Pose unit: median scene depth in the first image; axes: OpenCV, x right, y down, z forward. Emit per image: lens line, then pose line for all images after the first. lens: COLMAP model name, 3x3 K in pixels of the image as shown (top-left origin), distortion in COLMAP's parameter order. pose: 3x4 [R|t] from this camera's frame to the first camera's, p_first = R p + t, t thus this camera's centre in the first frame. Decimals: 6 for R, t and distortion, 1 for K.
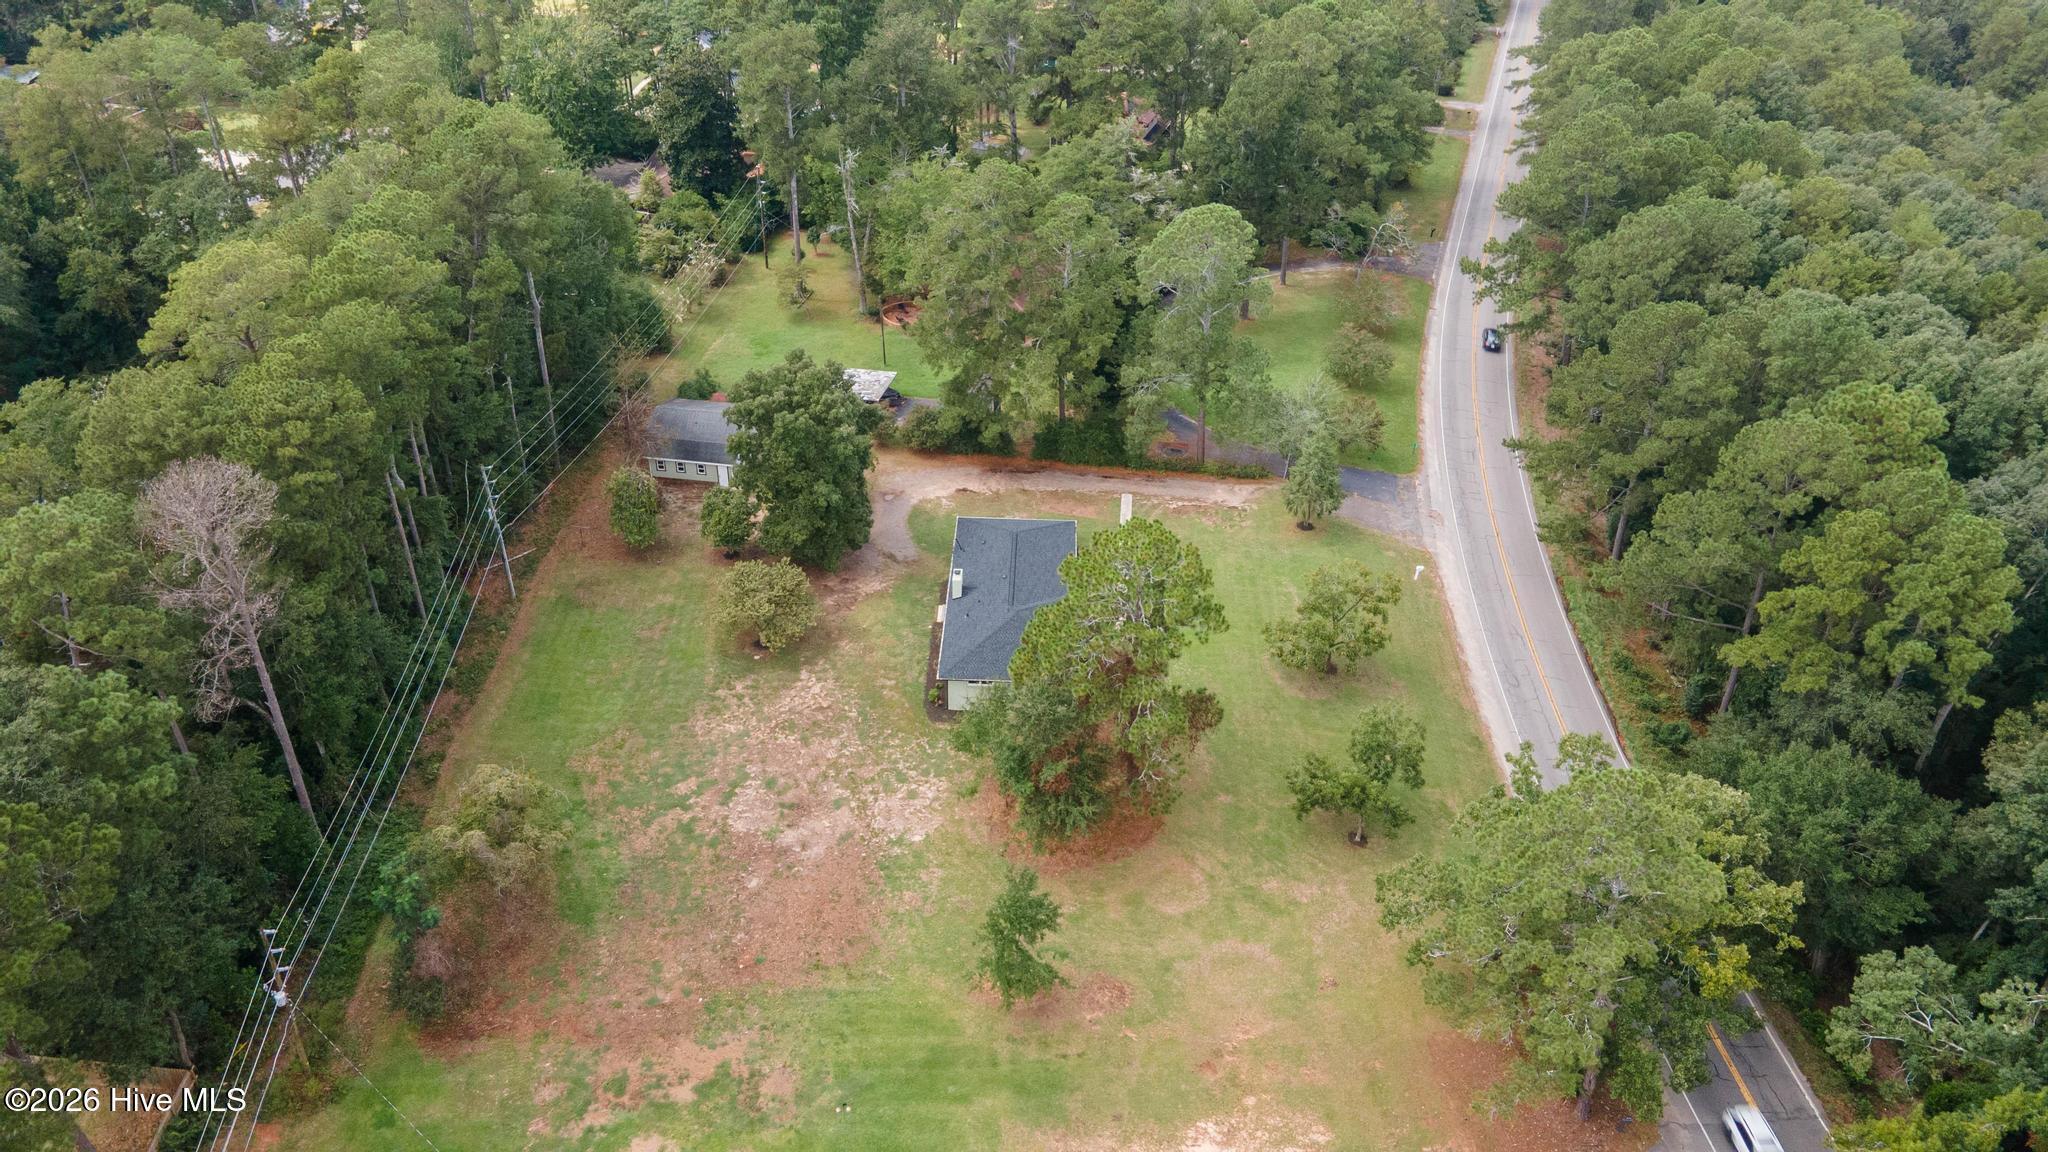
lens RADIAL K [[1491.5, 0, 1024.0], [0, 1491.5, 576.0], [0, 0, 1]] dist [0.001707, 0.078763]
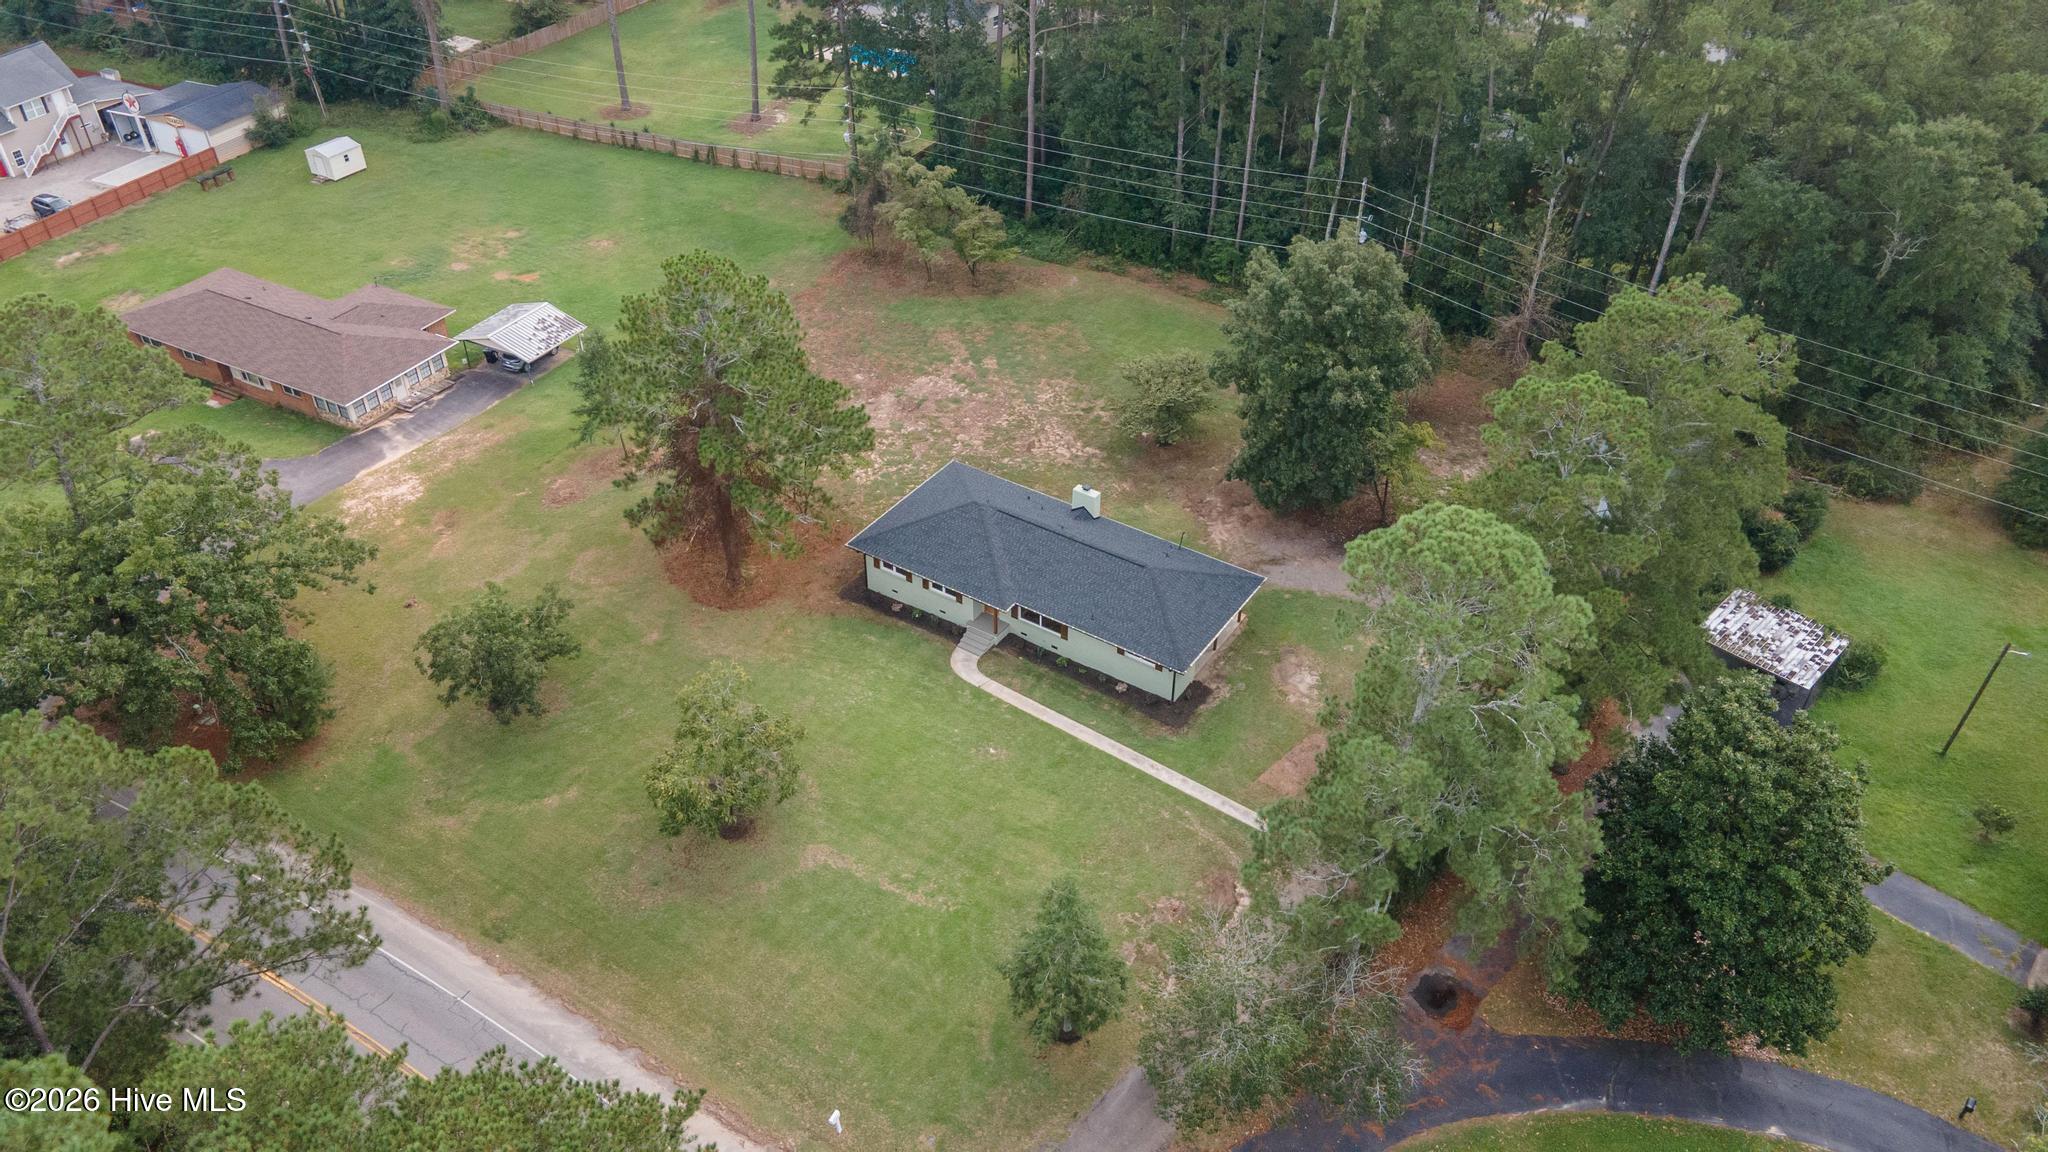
lens RADIAL K [[1491.5, 0, 1024.0], [0, 1491.5, 576.0], [0, 0, 1]] dist [0.001707, 0.078763]
pose [[-0.524136, 0.500332, -0.689166, 0.611768], [-0.492109, 0.482517, 0.724573, -0.607167], [0.695061, 0.718920, -0.006687, 1.165957]]
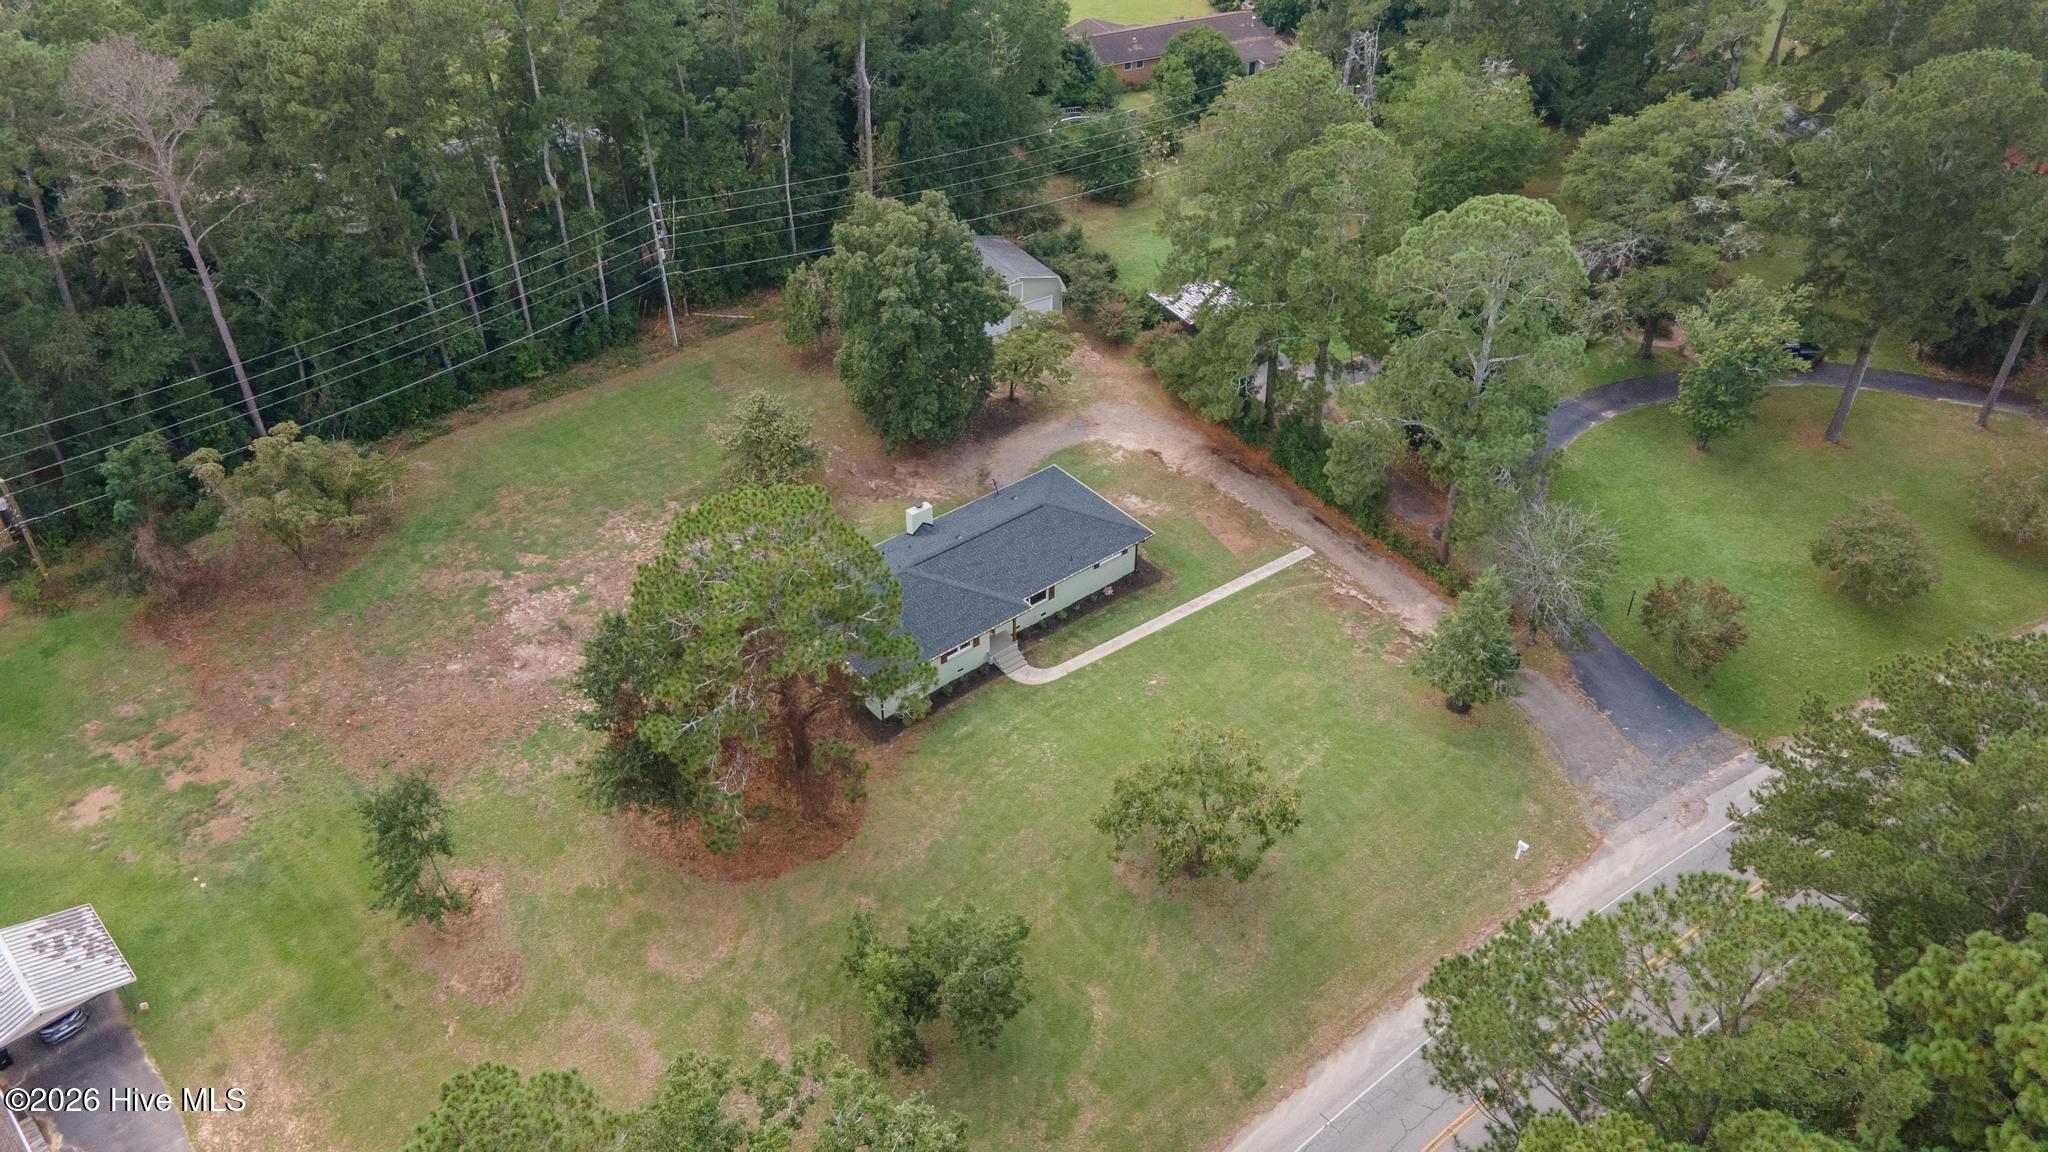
lens RADIAL K [[1491.5, 0, 1024.0], [0, 1491.5, 576.0], [0, 0, 1]] dist [0.001707, 0.078763]
pose [[0.650391, 0.456136, -0.607397, 0.580149], [-0.418313, 0.882532, 0.214830, -0.192280], [0.634039, 0.114359, 0.764798, 0.480221]]
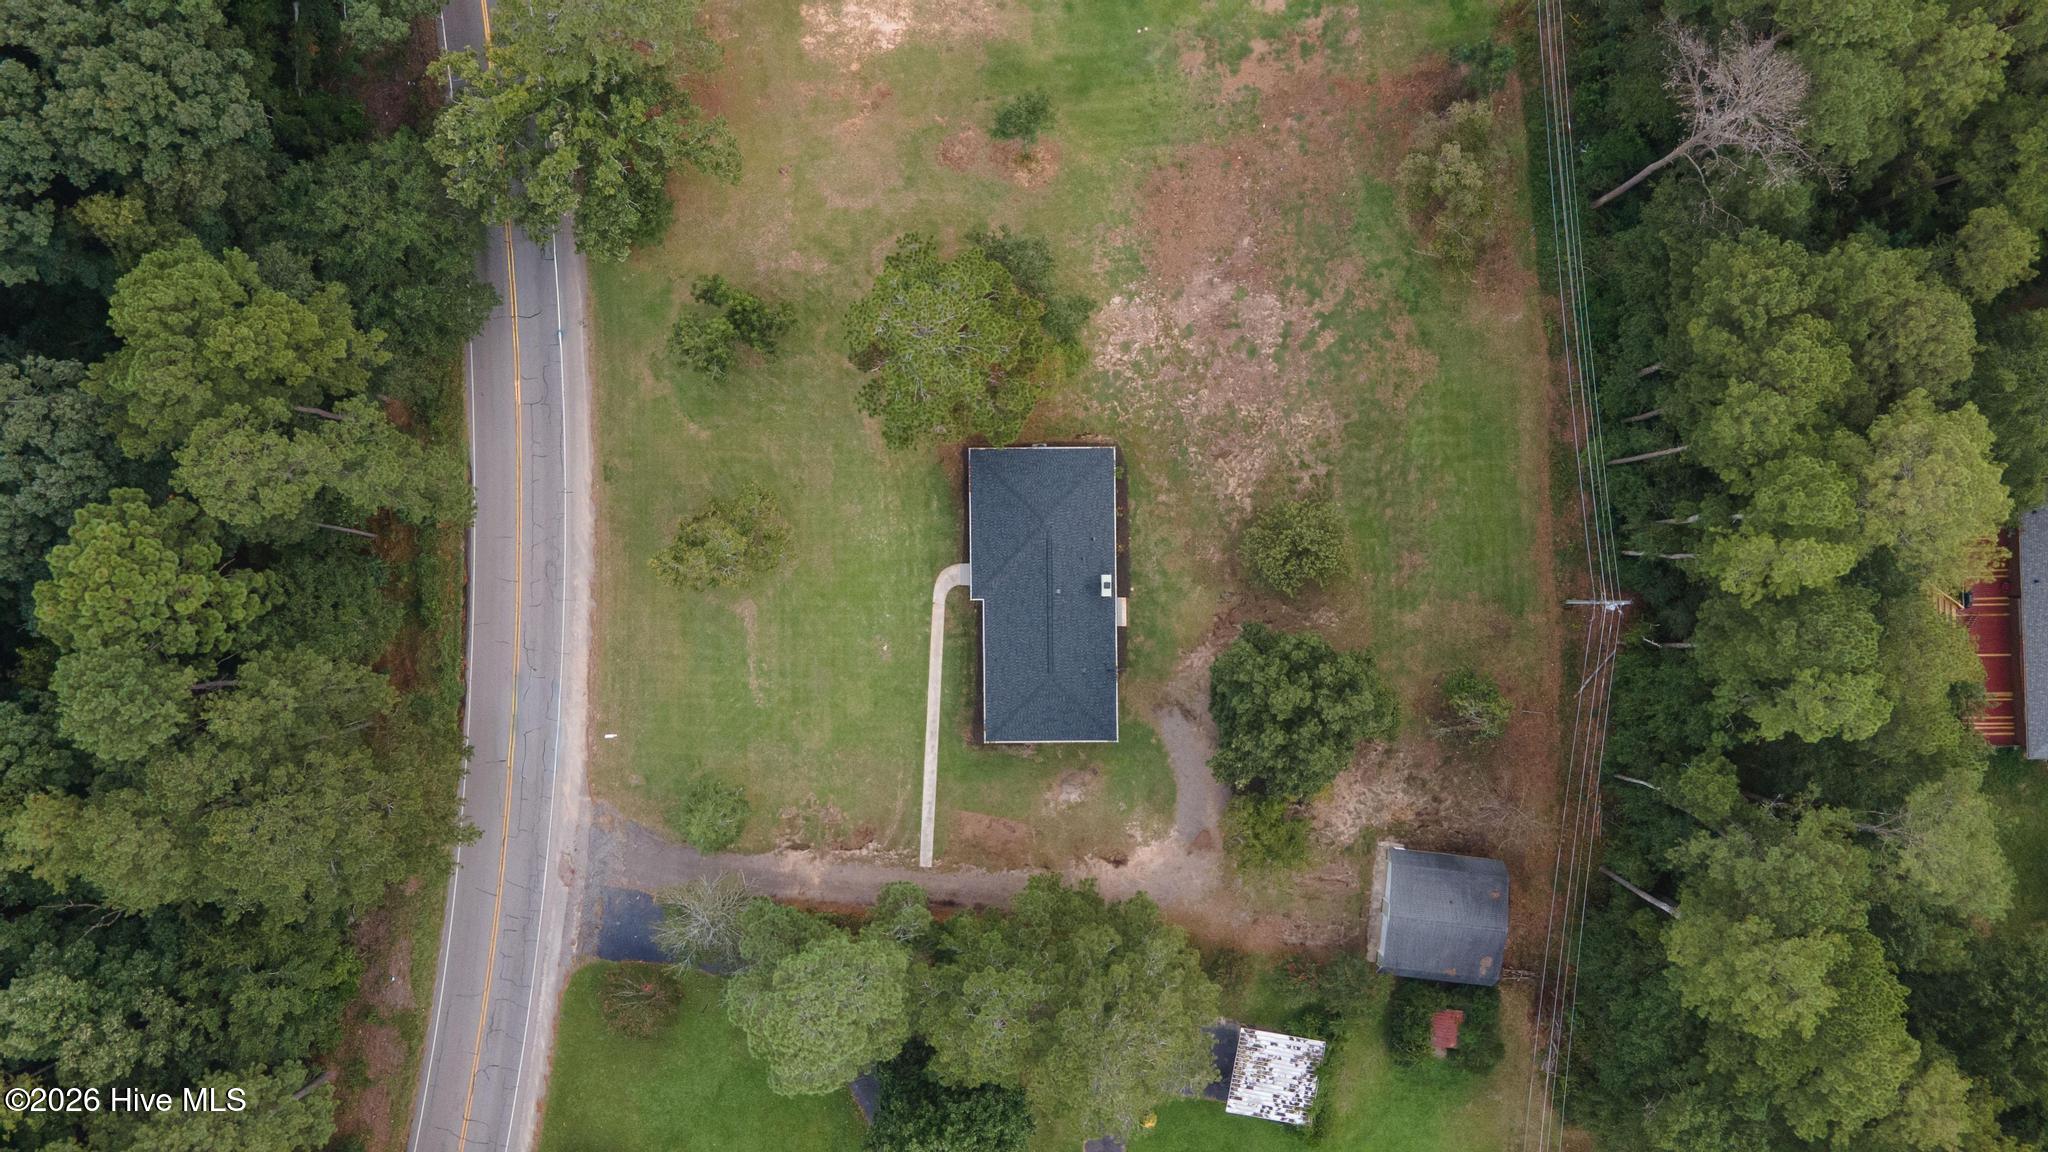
lens RADIAL K [[1585.5, 0, 1024.0], [0, 1585.5, 576.0], [0, 0, 1]] dist [0.033975, -0.005681]
pose [[-0.999264, 0.037363, -0.008706, 0.020081], [-0.027790, -0.548508, 0.835683, -0.982218], [0.026448, 0.835310, 0.549142, 0.493720]]
